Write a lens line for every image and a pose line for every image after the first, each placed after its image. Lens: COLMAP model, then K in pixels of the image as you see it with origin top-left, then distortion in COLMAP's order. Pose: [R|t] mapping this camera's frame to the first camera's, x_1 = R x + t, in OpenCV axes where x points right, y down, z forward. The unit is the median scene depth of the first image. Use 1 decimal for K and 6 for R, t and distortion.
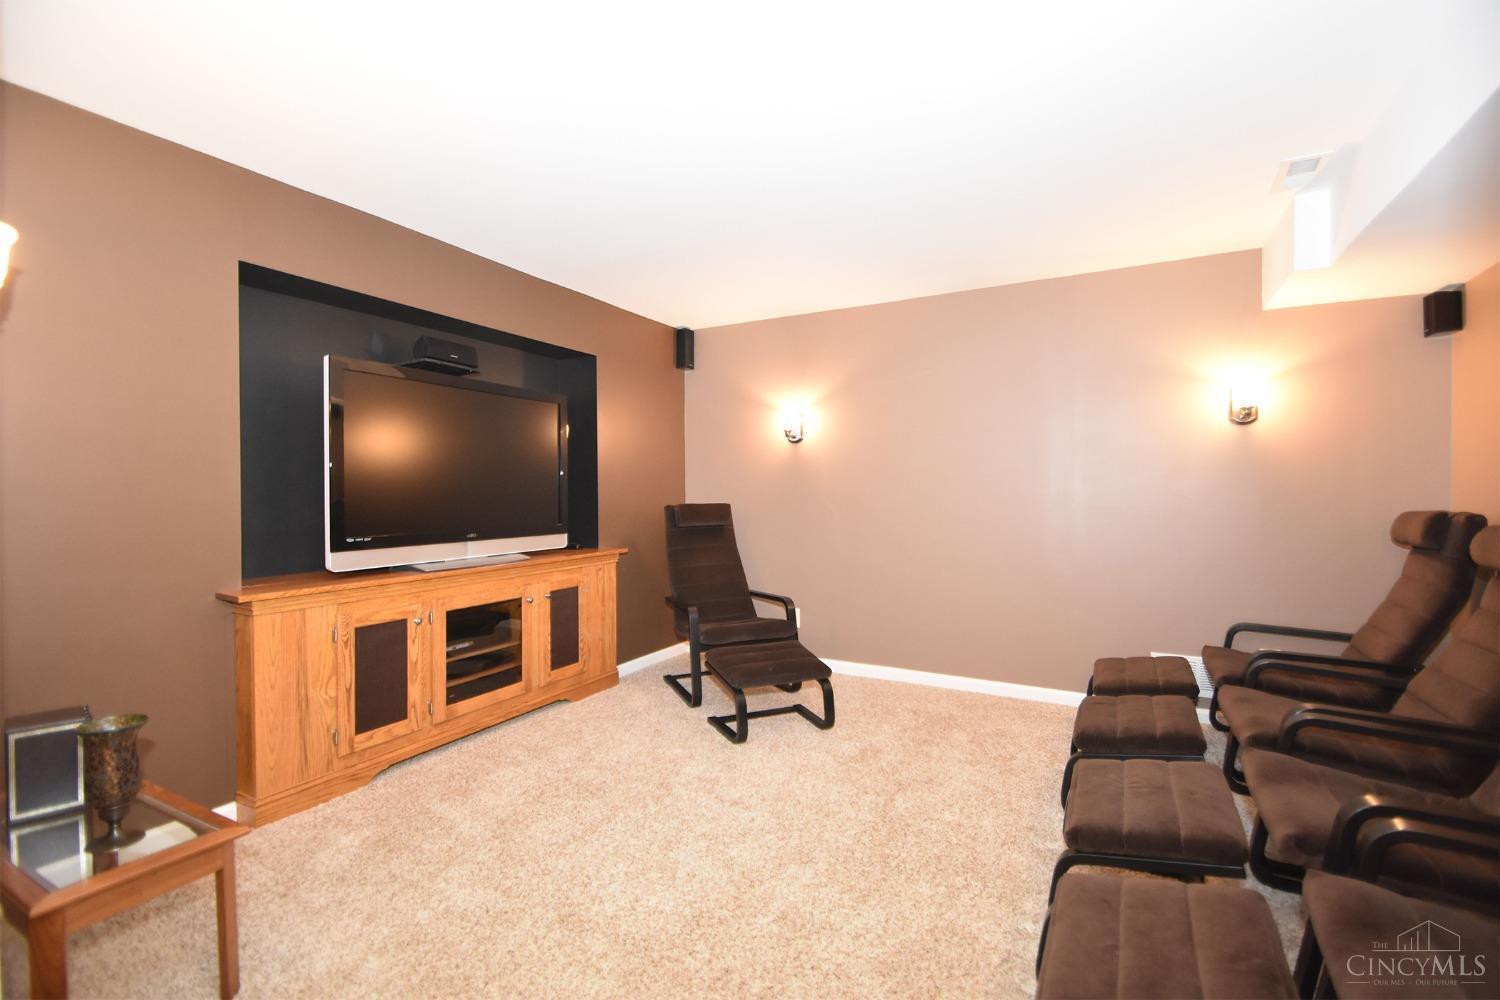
lens RADIAL K [[655.2, 0, 750.0], [0, 655.2, 500.0], [0, 0, 1]] dist [0.002465, 0.000089]
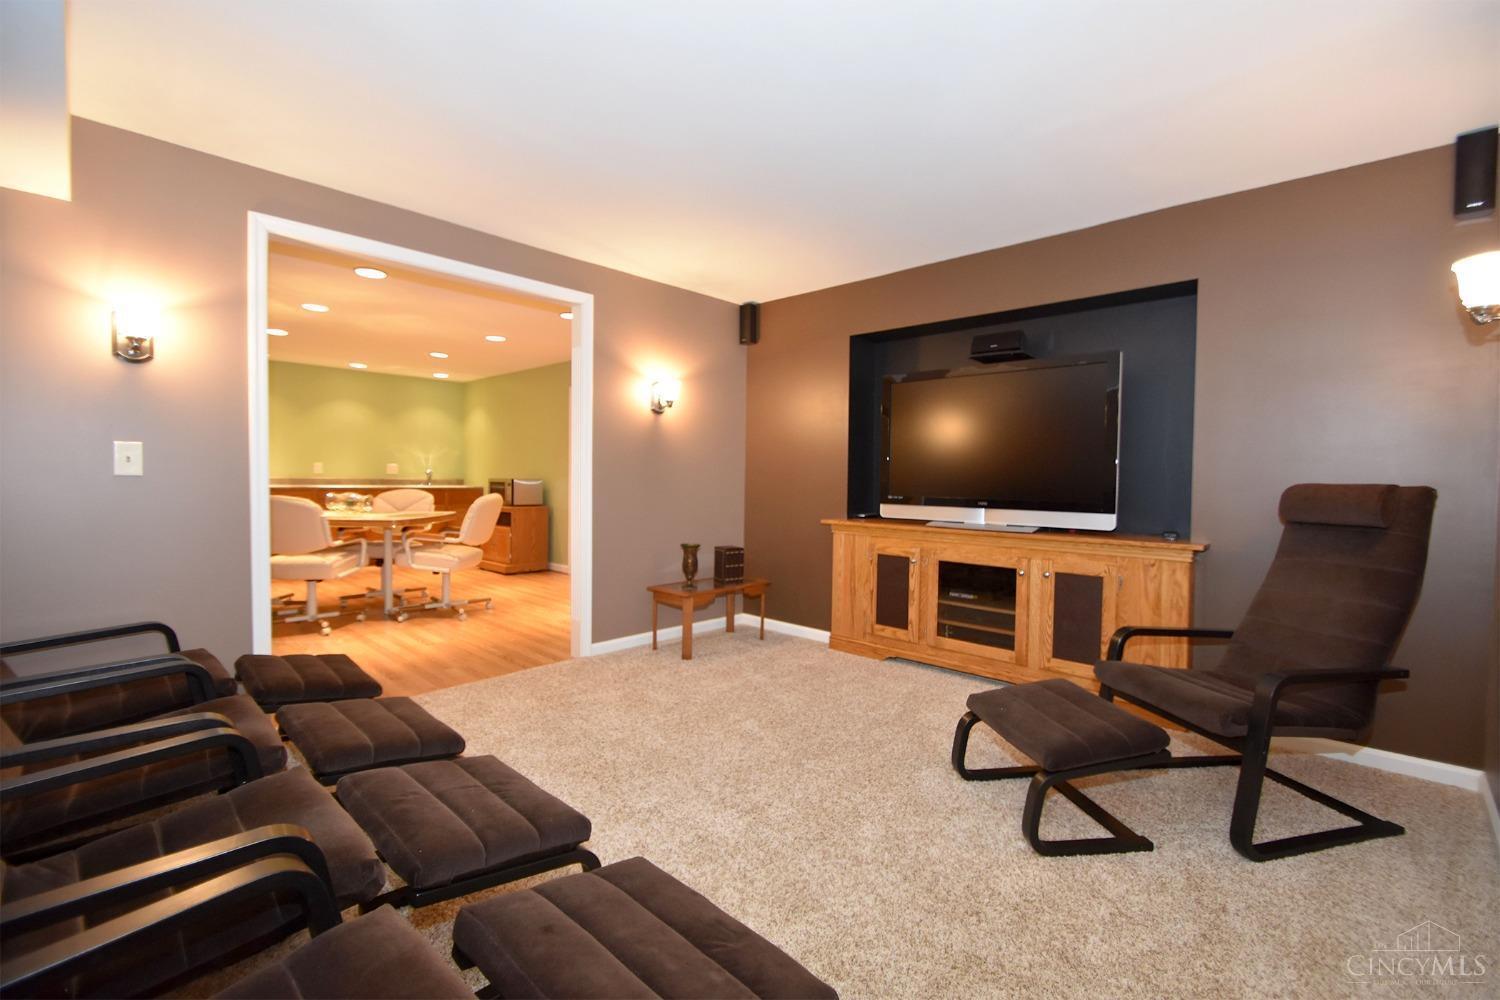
lens RADIAL K [[655.2, 0, 750.0], [0, 655.2, 500.0], [0, 0, 1]] dist [0.002465, 0.000089]
pose [[-0.260418, 0.028566, -0.965073, 0.825630], [-0.030834, 0.998806, 0.037885, 0.019342], [0.965004, 0.039623, -0.259226, 0.970923]]
